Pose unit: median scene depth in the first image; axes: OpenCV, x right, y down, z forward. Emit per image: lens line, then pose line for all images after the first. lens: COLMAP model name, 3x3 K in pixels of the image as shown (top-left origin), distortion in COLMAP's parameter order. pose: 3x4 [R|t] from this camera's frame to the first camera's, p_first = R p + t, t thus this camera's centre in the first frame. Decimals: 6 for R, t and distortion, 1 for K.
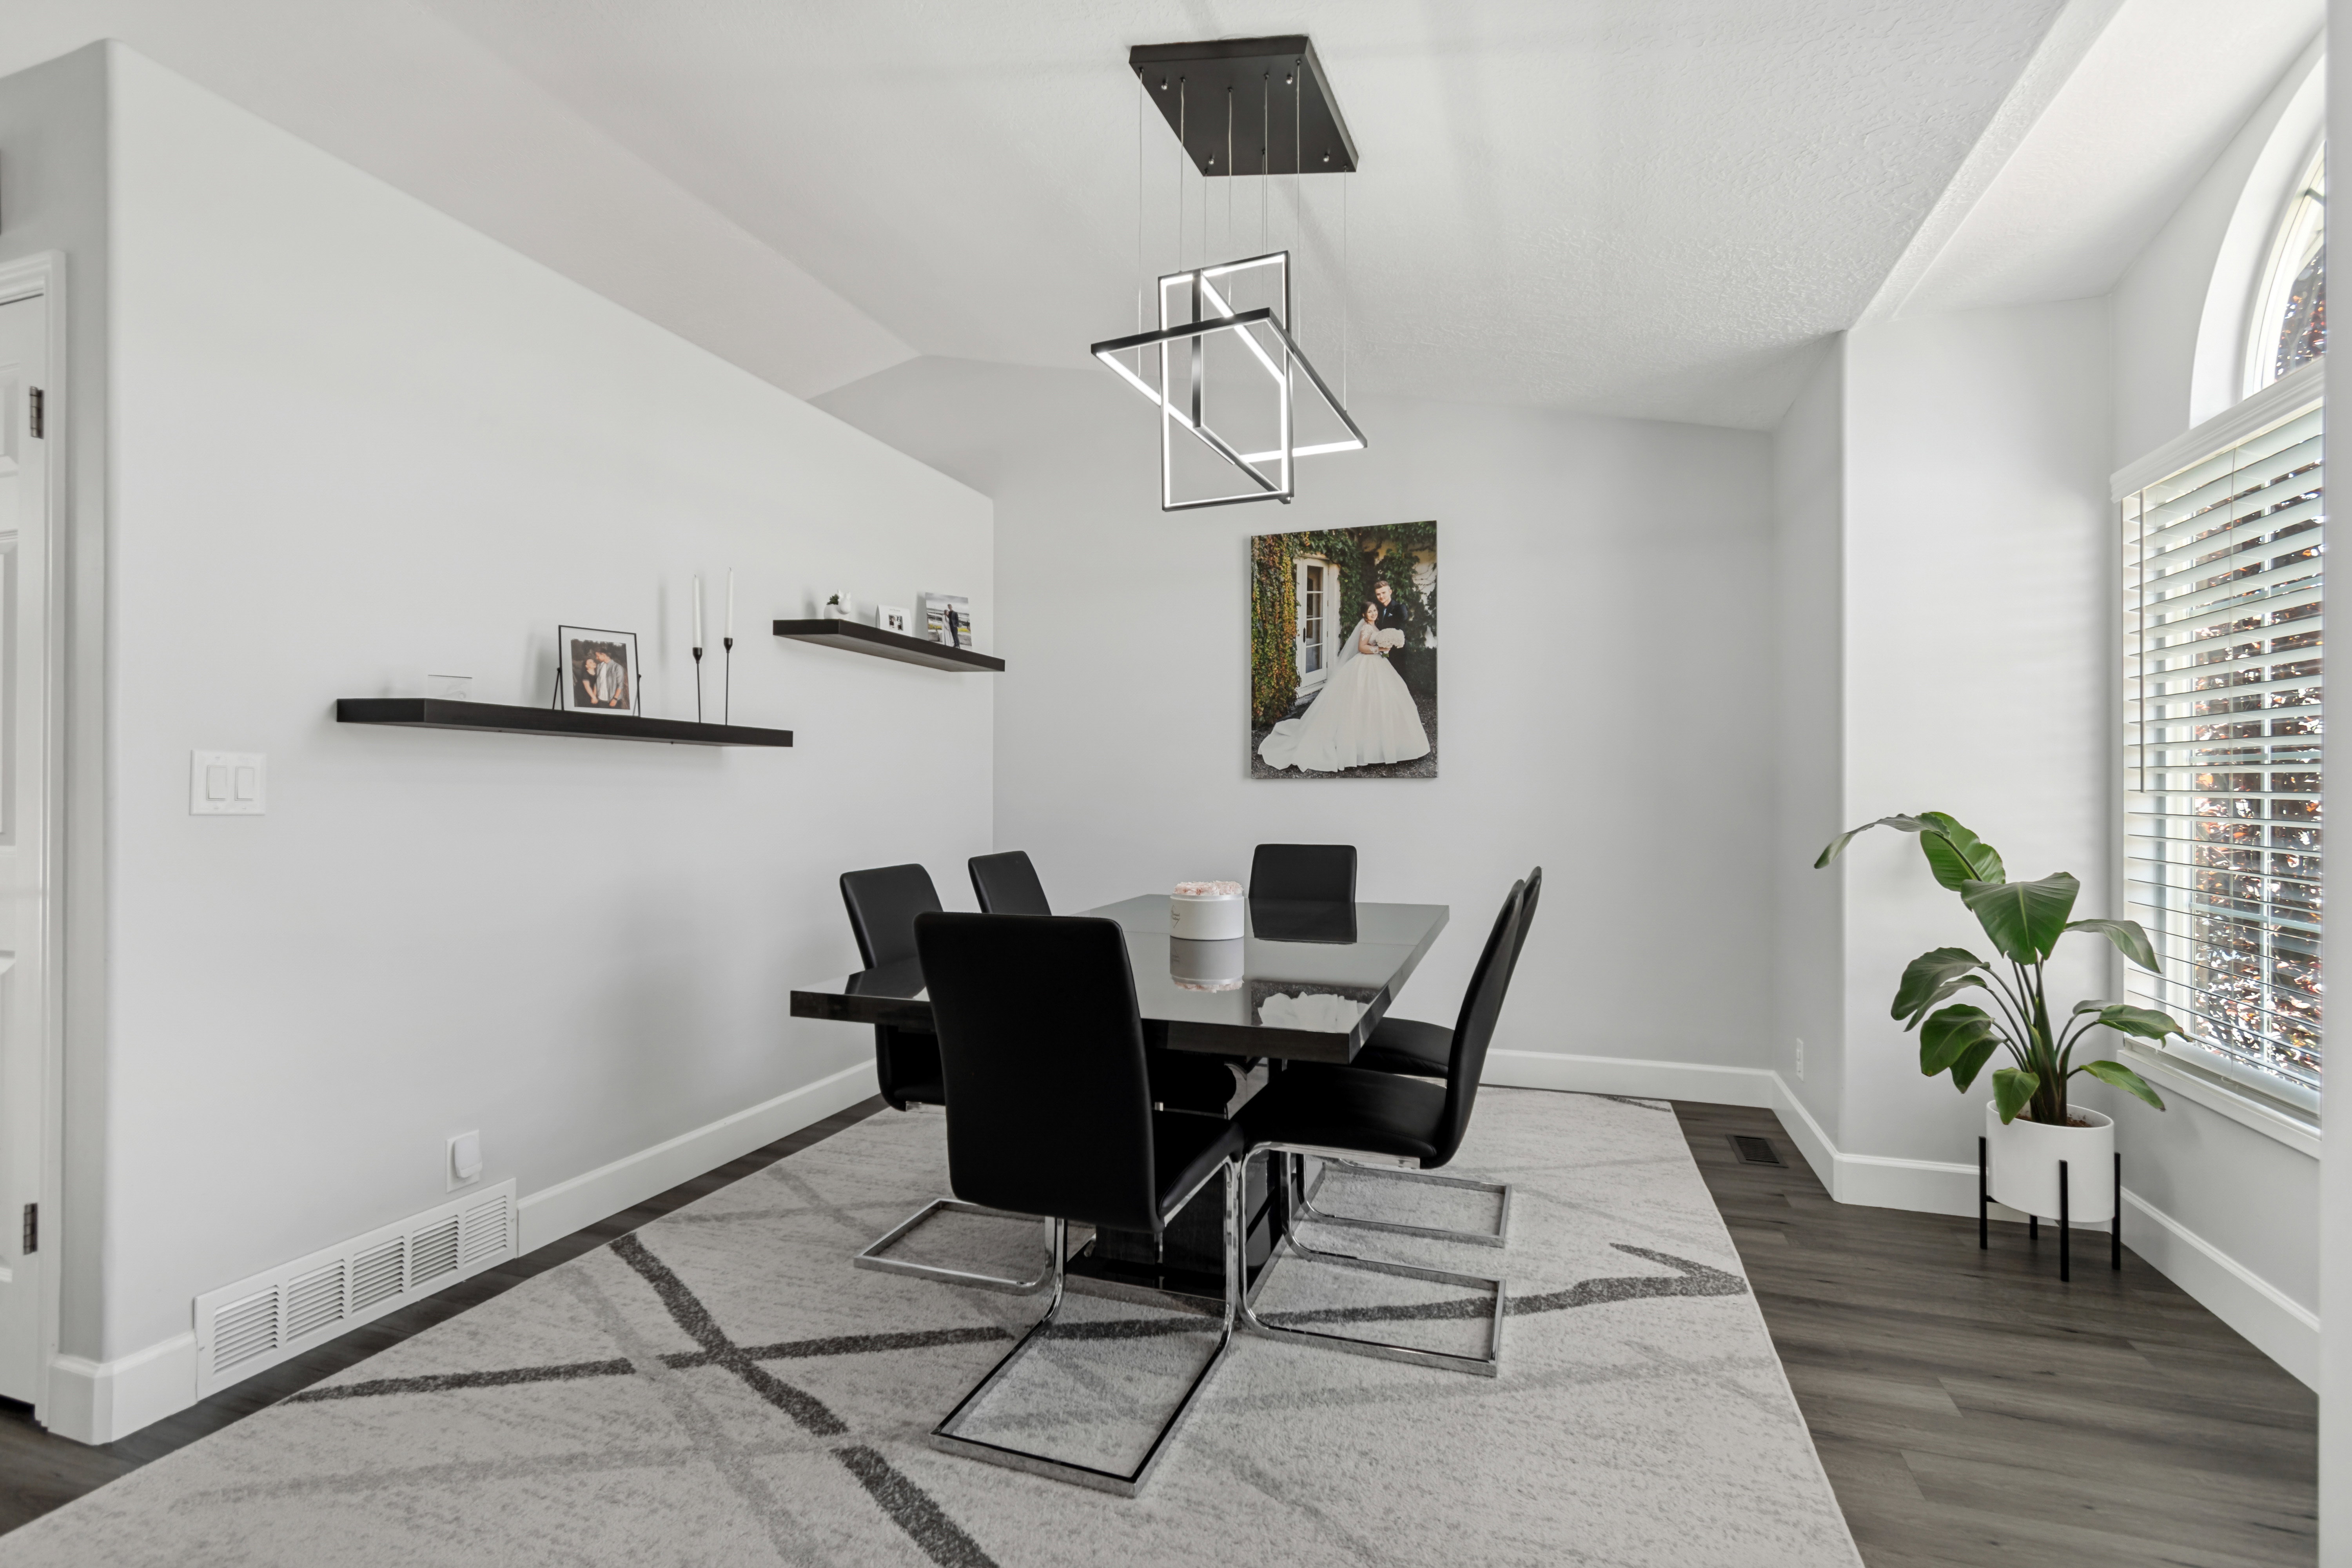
lens RADIAL K [[1061.9, 0, 1164.4], [0, 1061.9, 792.6], [0, 0, 1]] dist [0.003438, -0.001922]
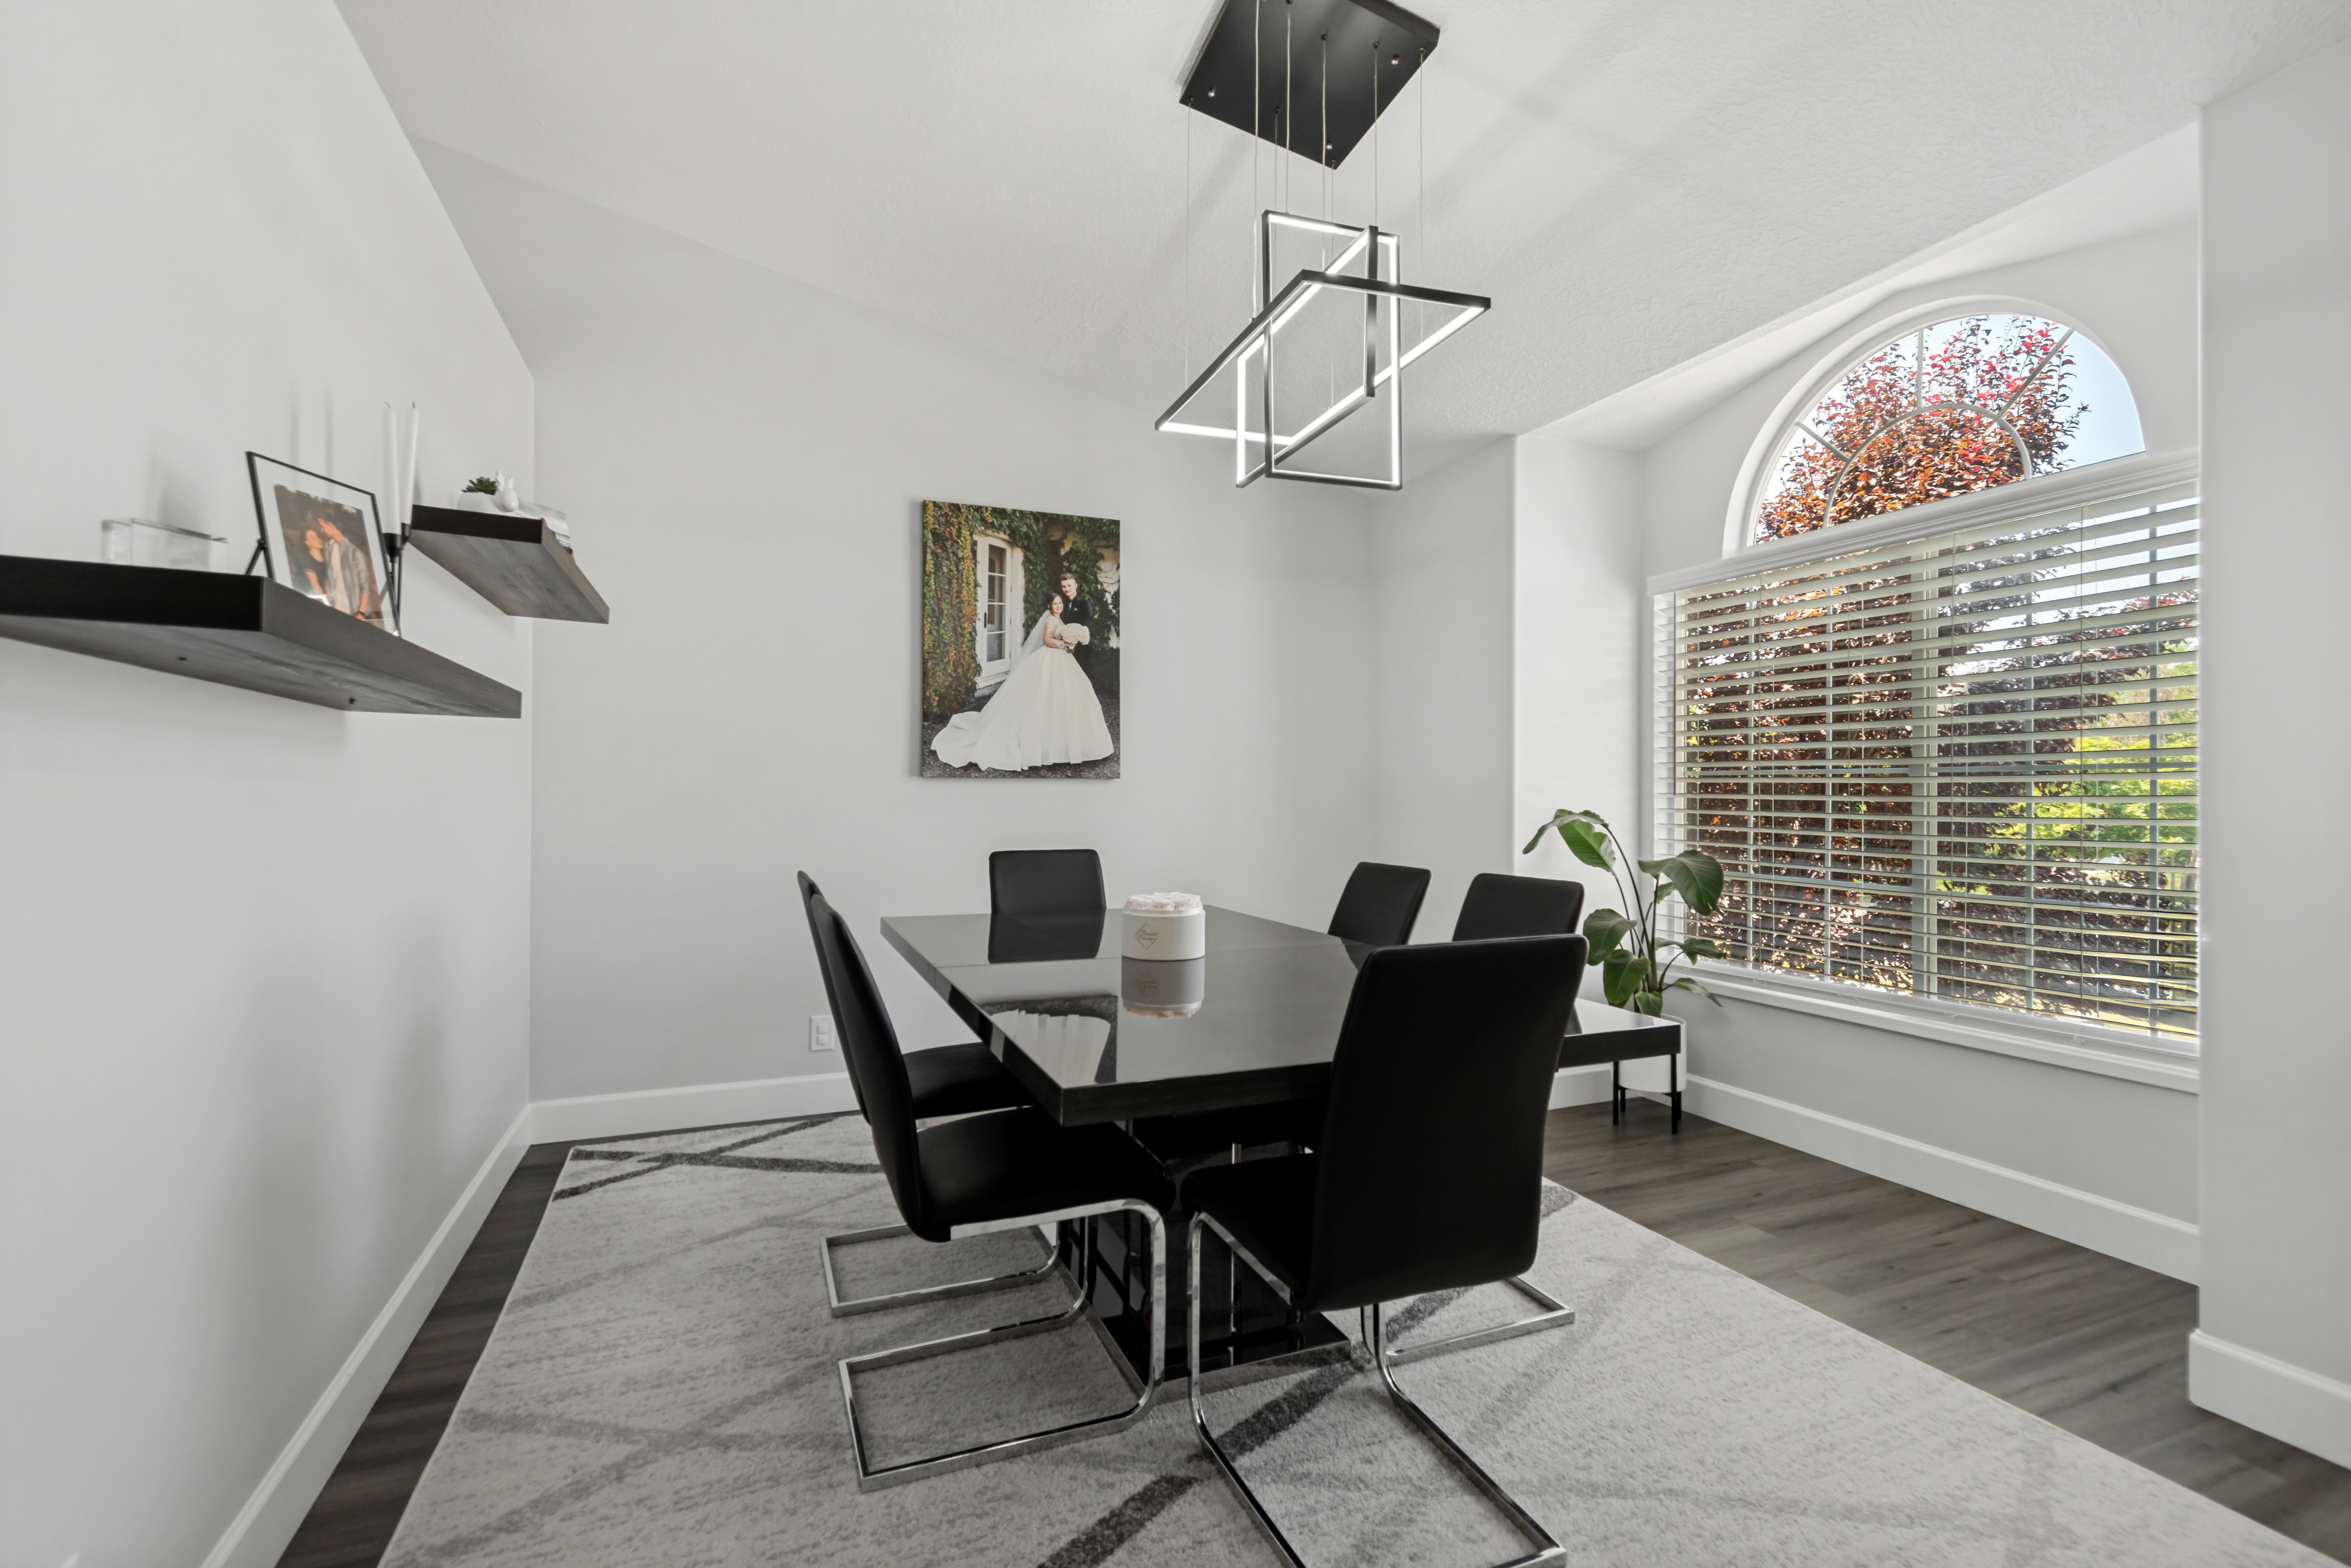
lens RADIAL K [[1061.5, 0, 1173.7], [0, 1061.5, 790.9], [0, 0, 1]] dist [0.003438, -0.001922]
pose [[0.745401, 0.003335, 0.666607, -0.364470], [-0.002398, 0.999994, -0.002322, -0.000292], [-0.666611, 0.000132, 0.745405, 0.221741]]
